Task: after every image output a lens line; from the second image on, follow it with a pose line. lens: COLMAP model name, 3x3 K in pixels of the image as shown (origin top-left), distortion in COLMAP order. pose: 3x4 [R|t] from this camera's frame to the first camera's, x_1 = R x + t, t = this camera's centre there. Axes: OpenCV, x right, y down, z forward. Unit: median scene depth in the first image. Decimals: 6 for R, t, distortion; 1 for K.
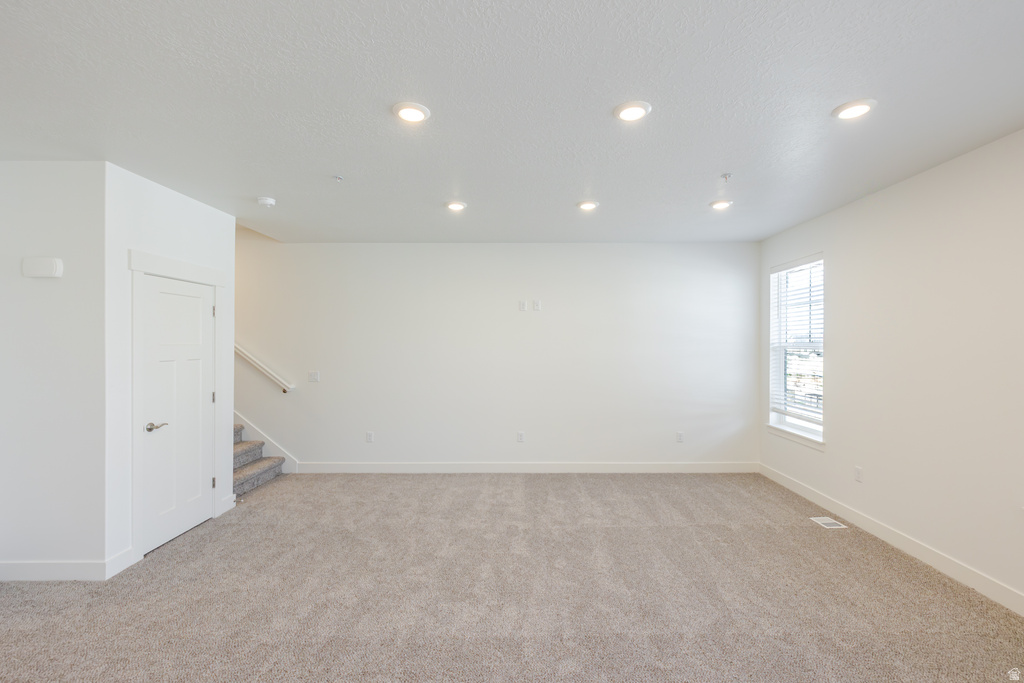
lens RADIAL K [[440.3, 0, 527.3], [0, 440.3, 340.0], [0, 0, 1]] dist [0.001441, 0.000154]
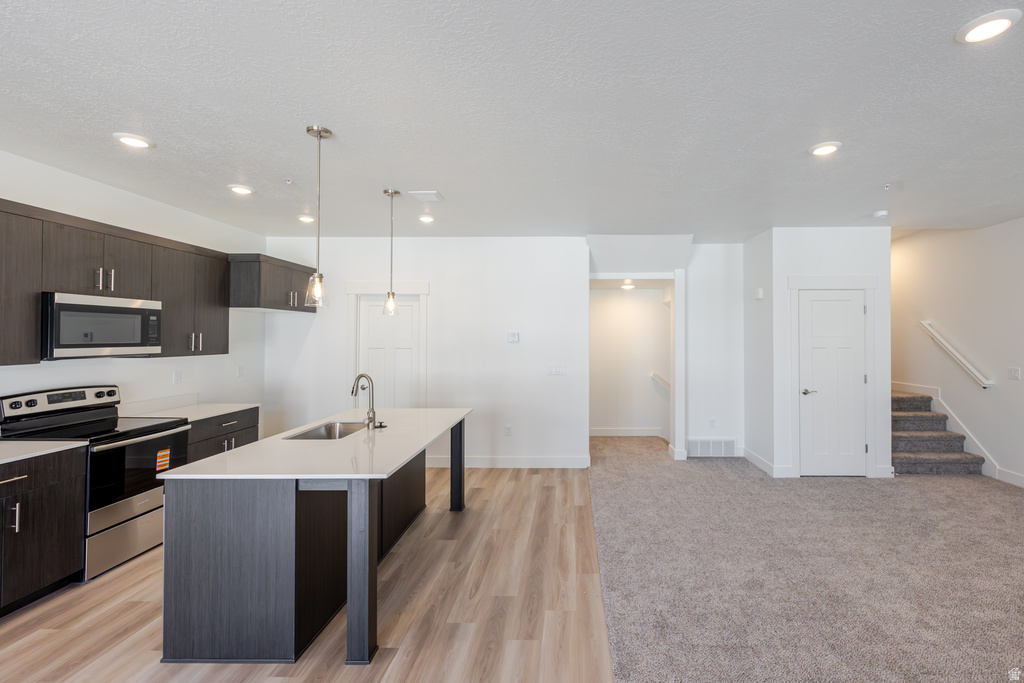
lens RADIAL K [[459.7, 0, 563.8], [0, 459.7, 330.7], [0, 0, 1]] dist [0.003449, -0.000336]
pose [[-0.022234, -0.012430, -0.999676, 0.595305], [0.011238, 0.999856, -0.012682, -0.000086], [0.999690, -0.011517, -0.022091, 0.181072]]
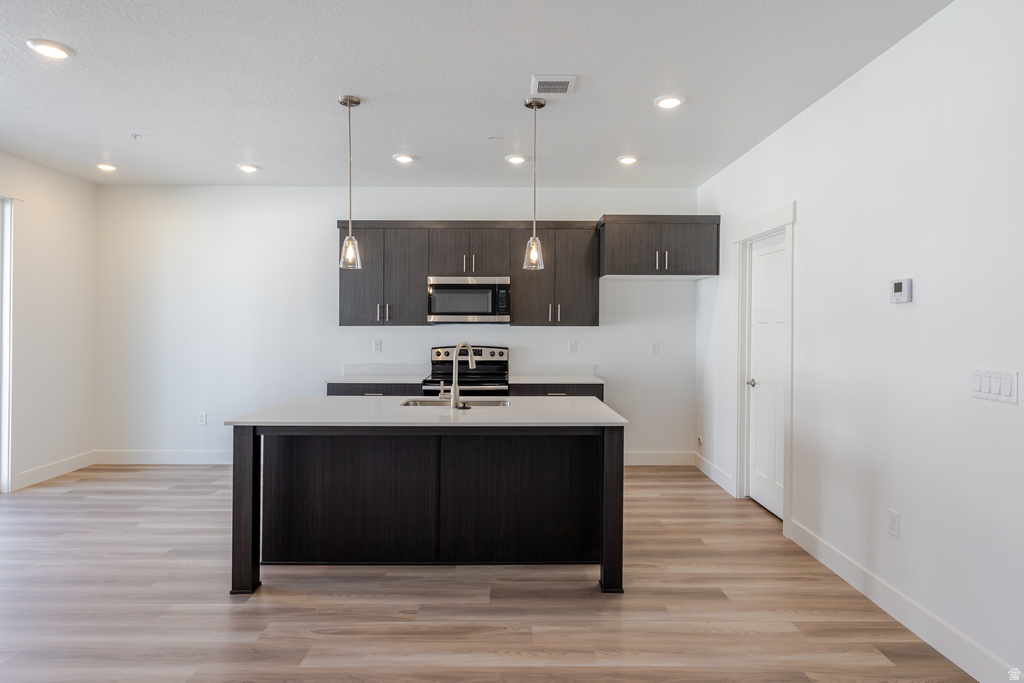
lens RADIAL K [[574.3, 0, 515.7], [0, 574.3, 328.0], [0, 0, 1]] dist [0.000722, -0.000812]
pose [[-0.999997, -0.002359, -0.000655, -0.333655], [-0.002353, 0.999966, -0.007947, 0.049703], [0.000674, -0.007946, -0.999968, 0.685377]]
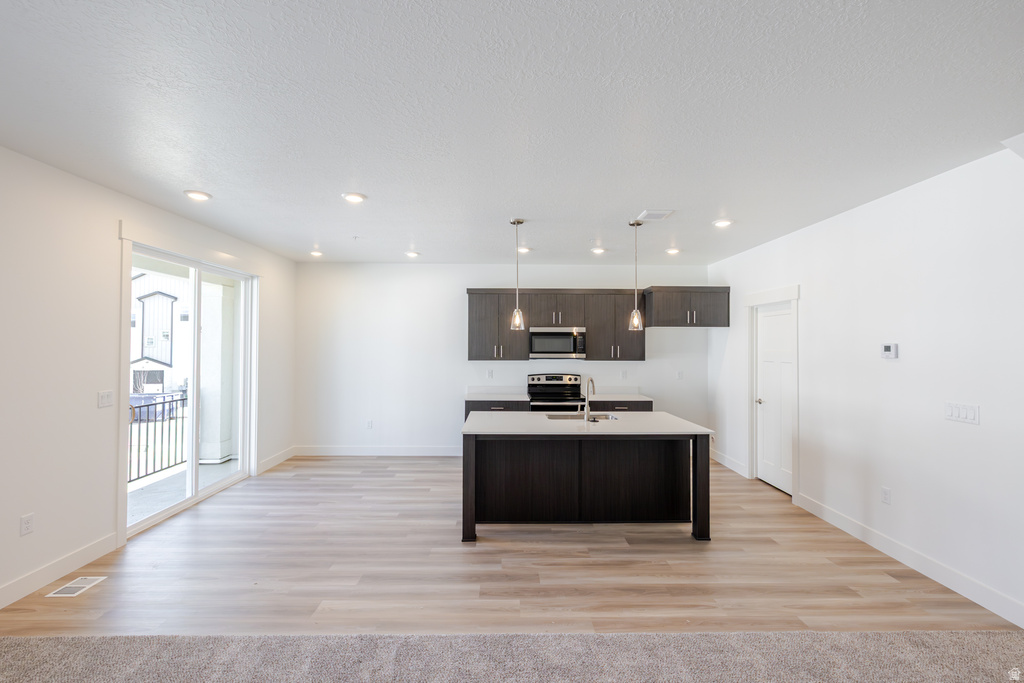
lens RADIAL K [[435.5, 0, 512.0], [0, 435.5, 341.5], [0, 0, 1]] dist [-0.000291, 0.000076]
pose [[-0.999959, -0.003308, -0.008463, -0.054988], [-0.003128, 0.999770, -0.021226, 0.000117], [0.008531, -0.021199, -0.999739, 0.835186]]
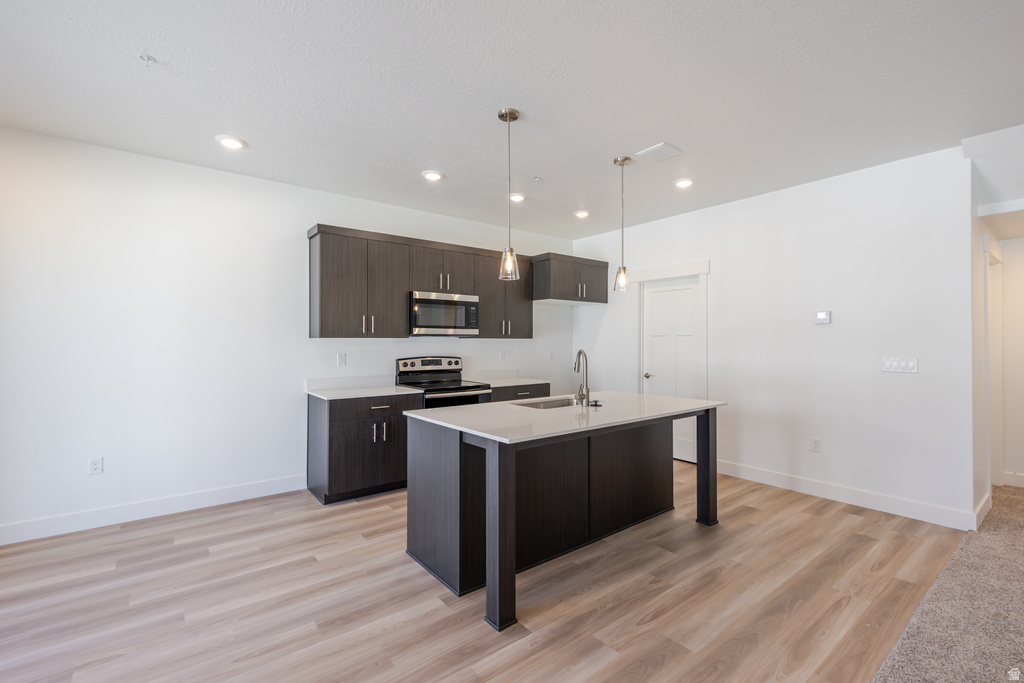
lens RADIAL K [[448.1, 0, 512.0], [0, 448.1, 341.5], [0, 0, 1]] dist [0.004745, 0.000373]
pose [[-0.791826, -0.000660, -0.610747, 0.350320], [0.007713, 0.999909, -0.011080, 0.057353], [0.610698, -0.013484, -0.791749, 0.361719]]
